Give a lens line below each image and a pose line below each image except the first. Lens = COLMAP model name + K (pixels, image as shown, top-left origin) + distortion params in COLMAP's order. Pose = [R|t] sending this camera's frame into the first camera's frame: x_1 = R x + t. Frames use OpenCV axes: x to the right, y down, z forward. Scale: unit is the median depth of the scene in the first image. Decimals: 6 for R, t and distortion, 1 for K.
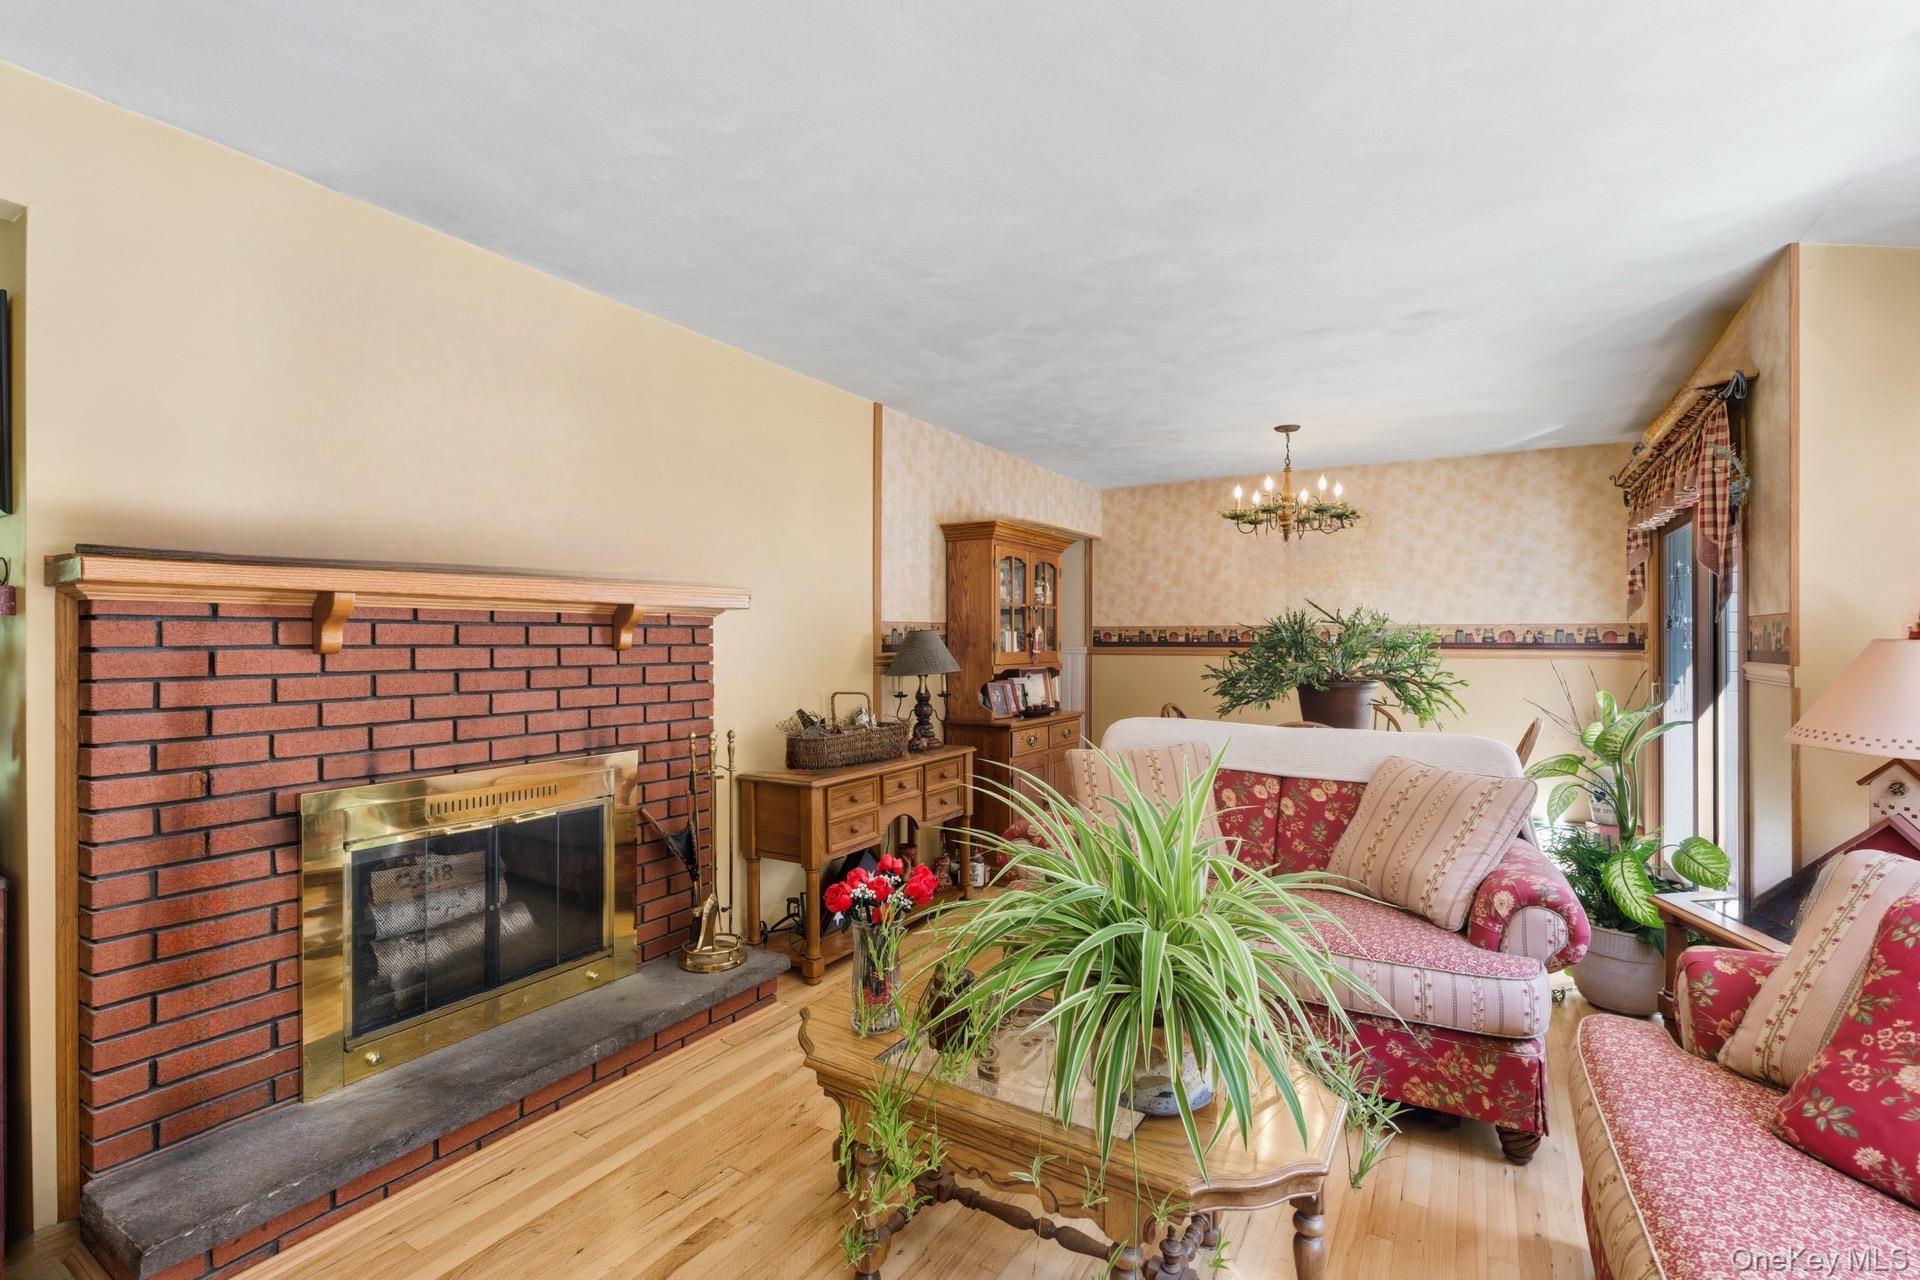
lens RADIAL K [[852.4, 0, 948.2], [0, 852.4, 625.3], [0, 0, 1]] dist [-0.005372, 0.000630]
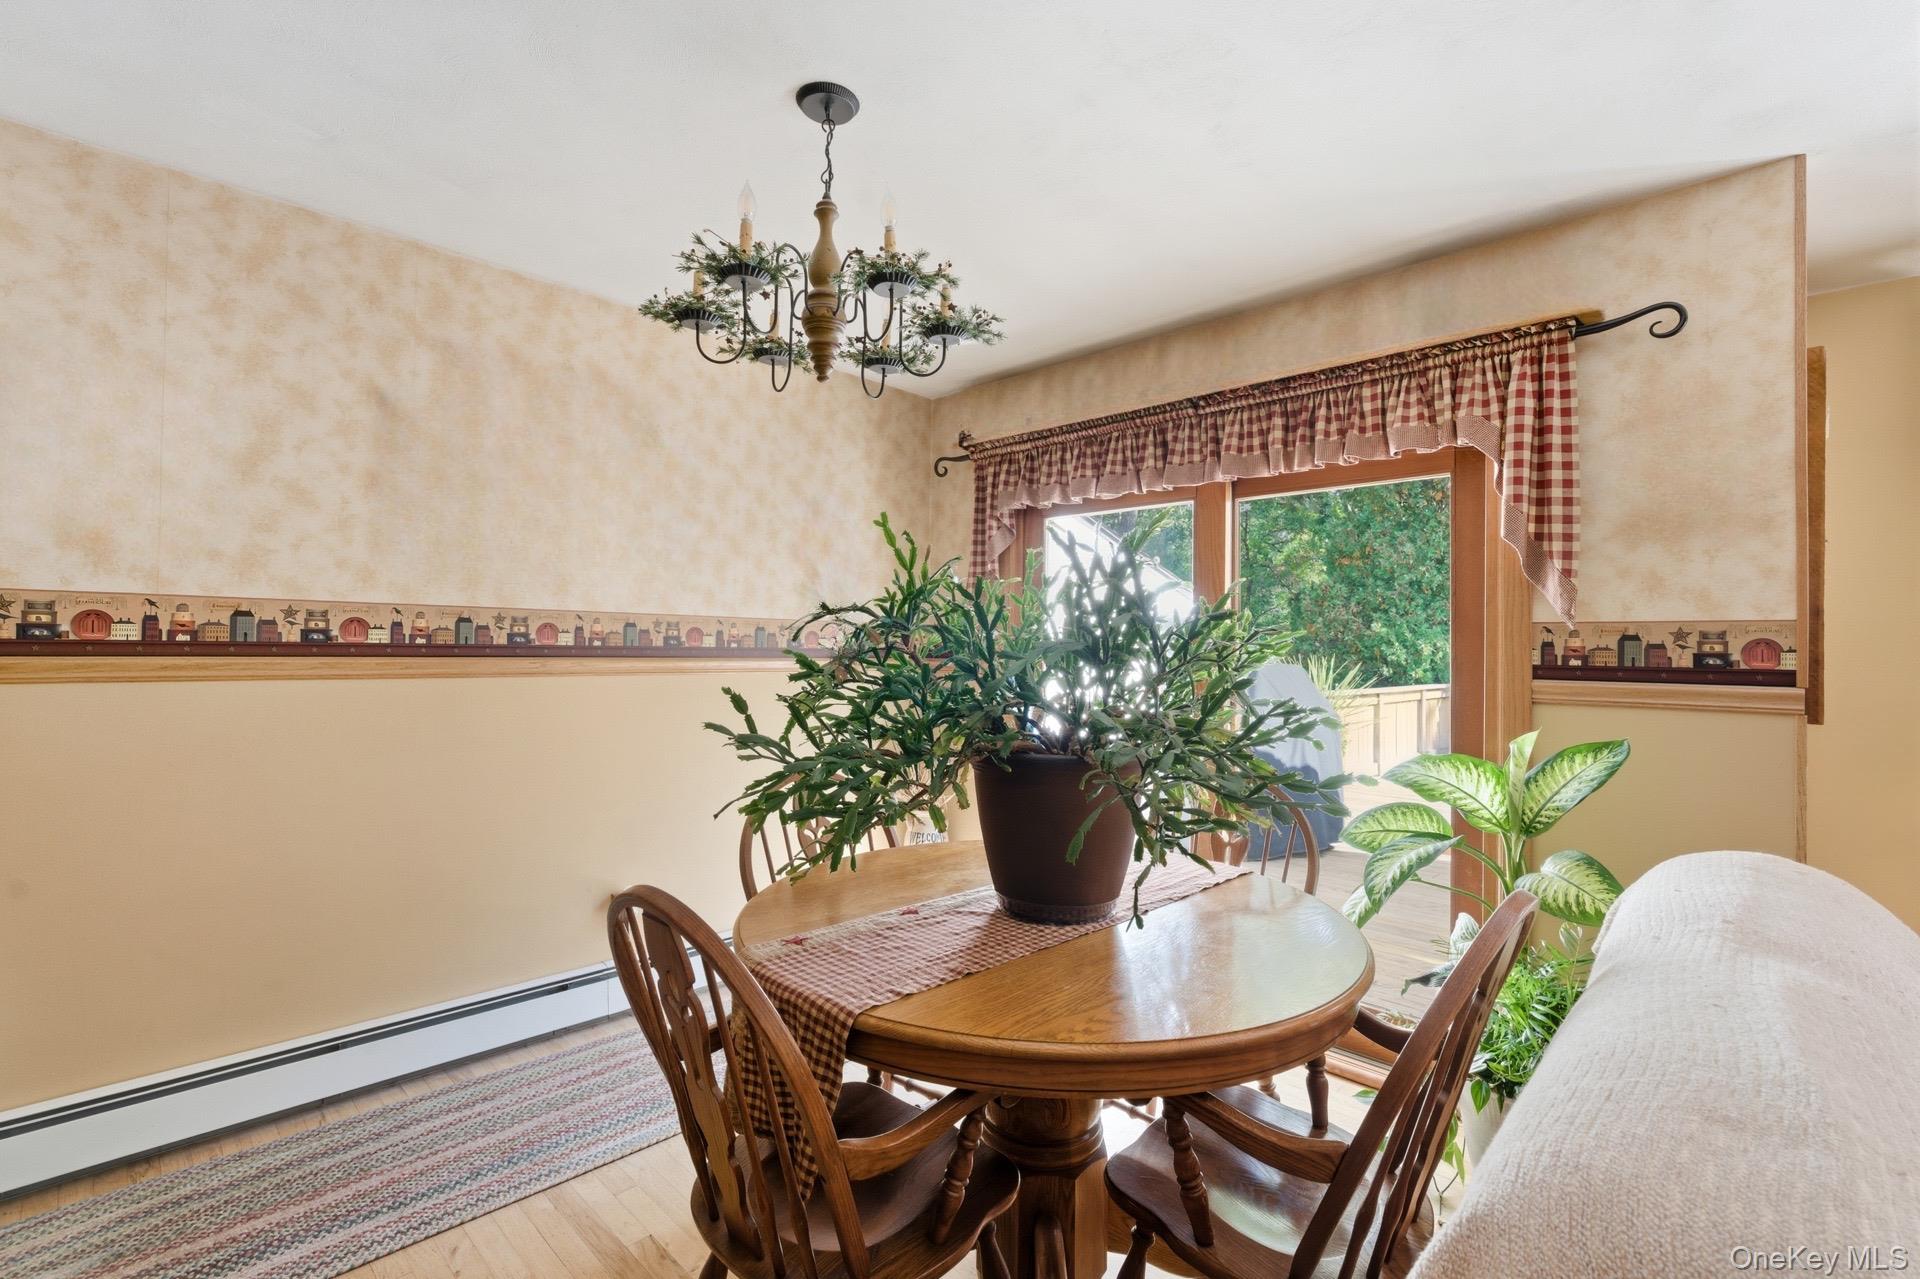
lens RADIAL K [[852.4, 0, 964.5], [0, 852.4, 641.1], [0, 0, 1]] dist [-0.005372, 0.000630]
pose [[0.225245, 0.007646, 0.974272, 0.030514], [-0.029911, 0.999552, -0.000929, 0.012561], [-0.973843, -0.028932, 0.225372, 0.751416]]
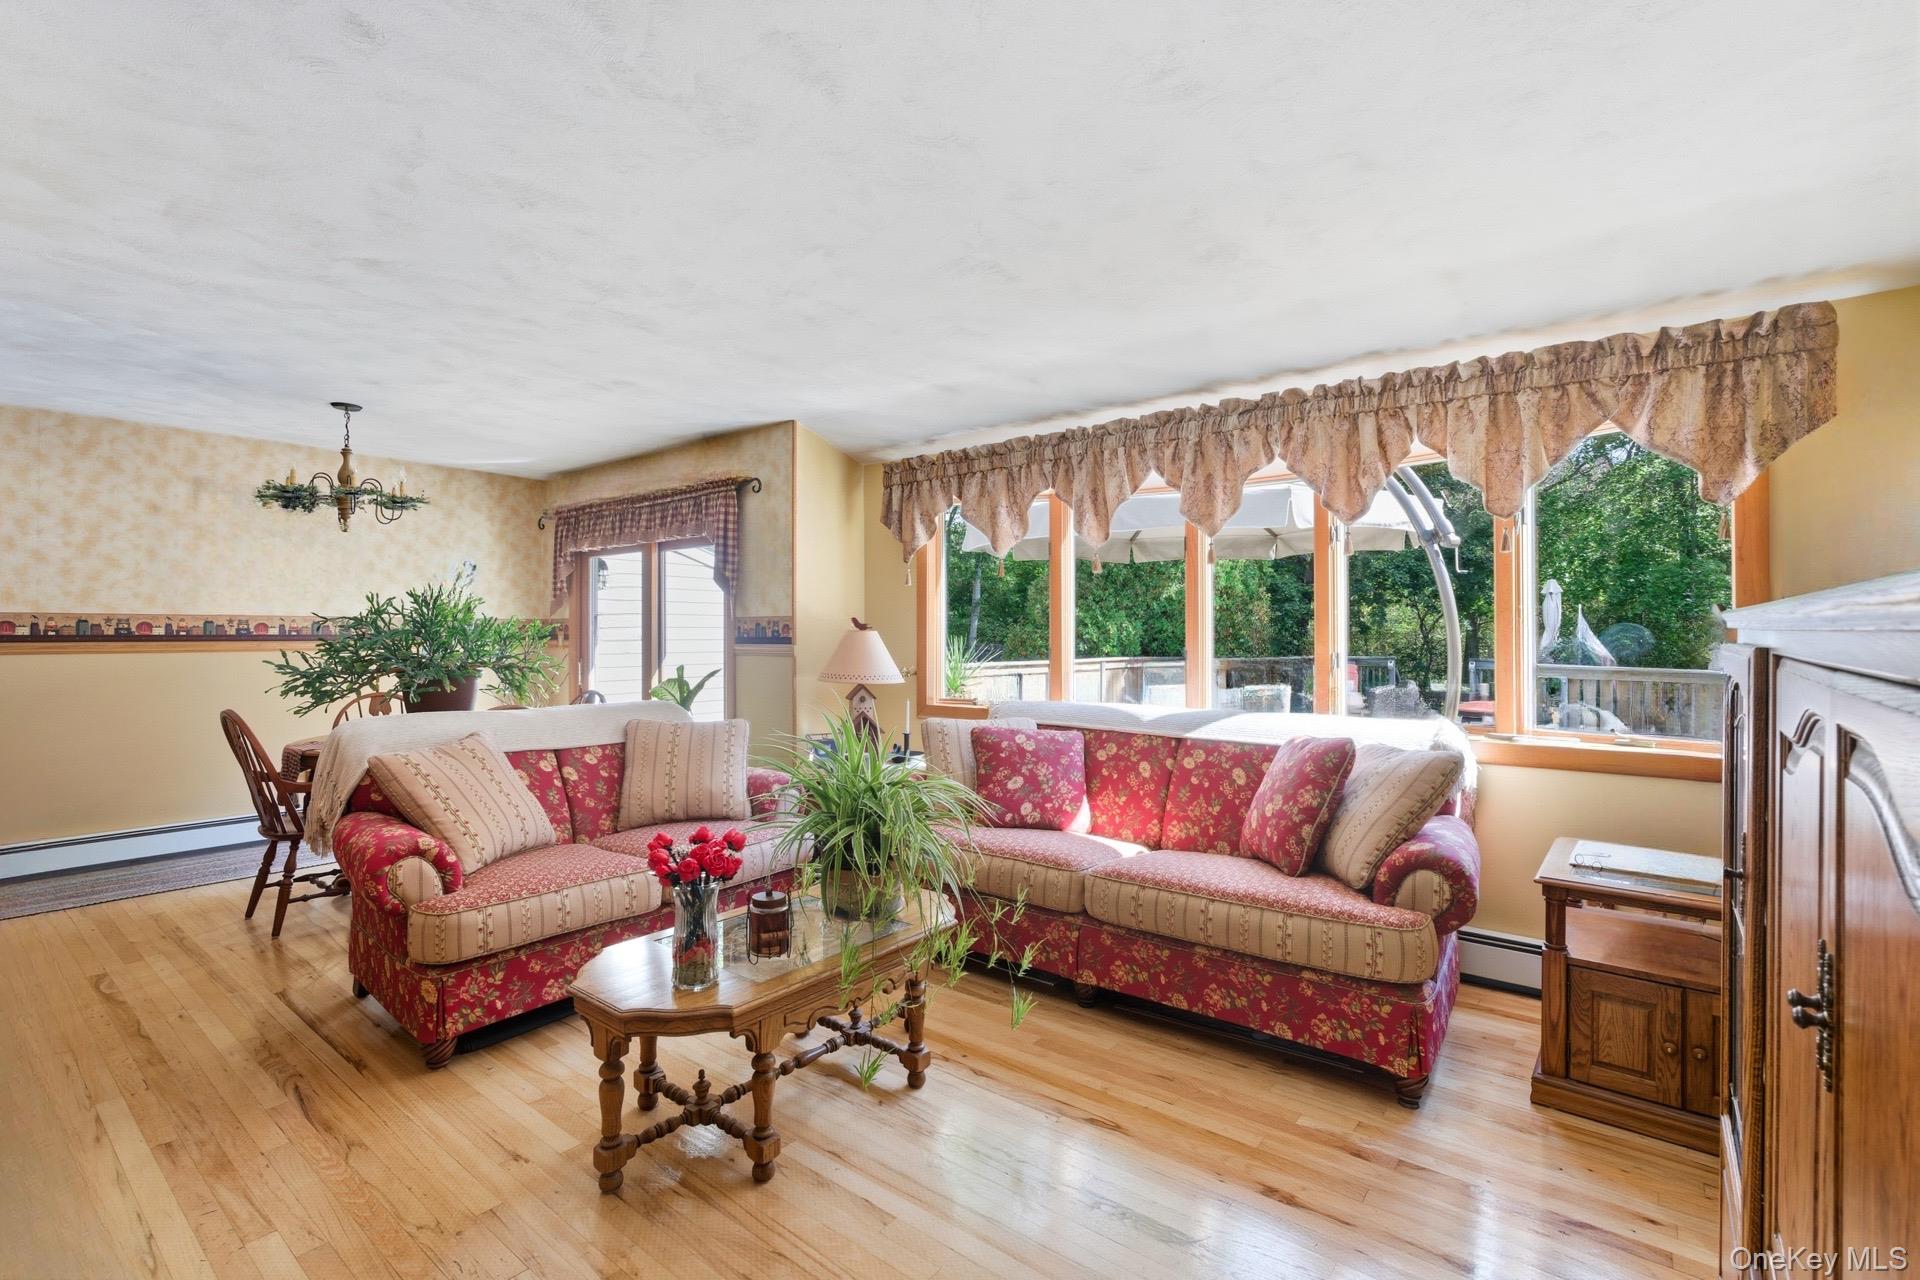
lens RADIAL K [[852.4, 0, 959.1], [0, 852.4, 631.4], [0, 0, 1]] dist [-0.005372, 0.000630]
pose [[0.121878, -0.000729, 0.992545, -0.400533], [-0.015455, 0.999877, 0.002632, 0.003177], [-0.992425, -0.015660, 0.121852, 0.188088]]
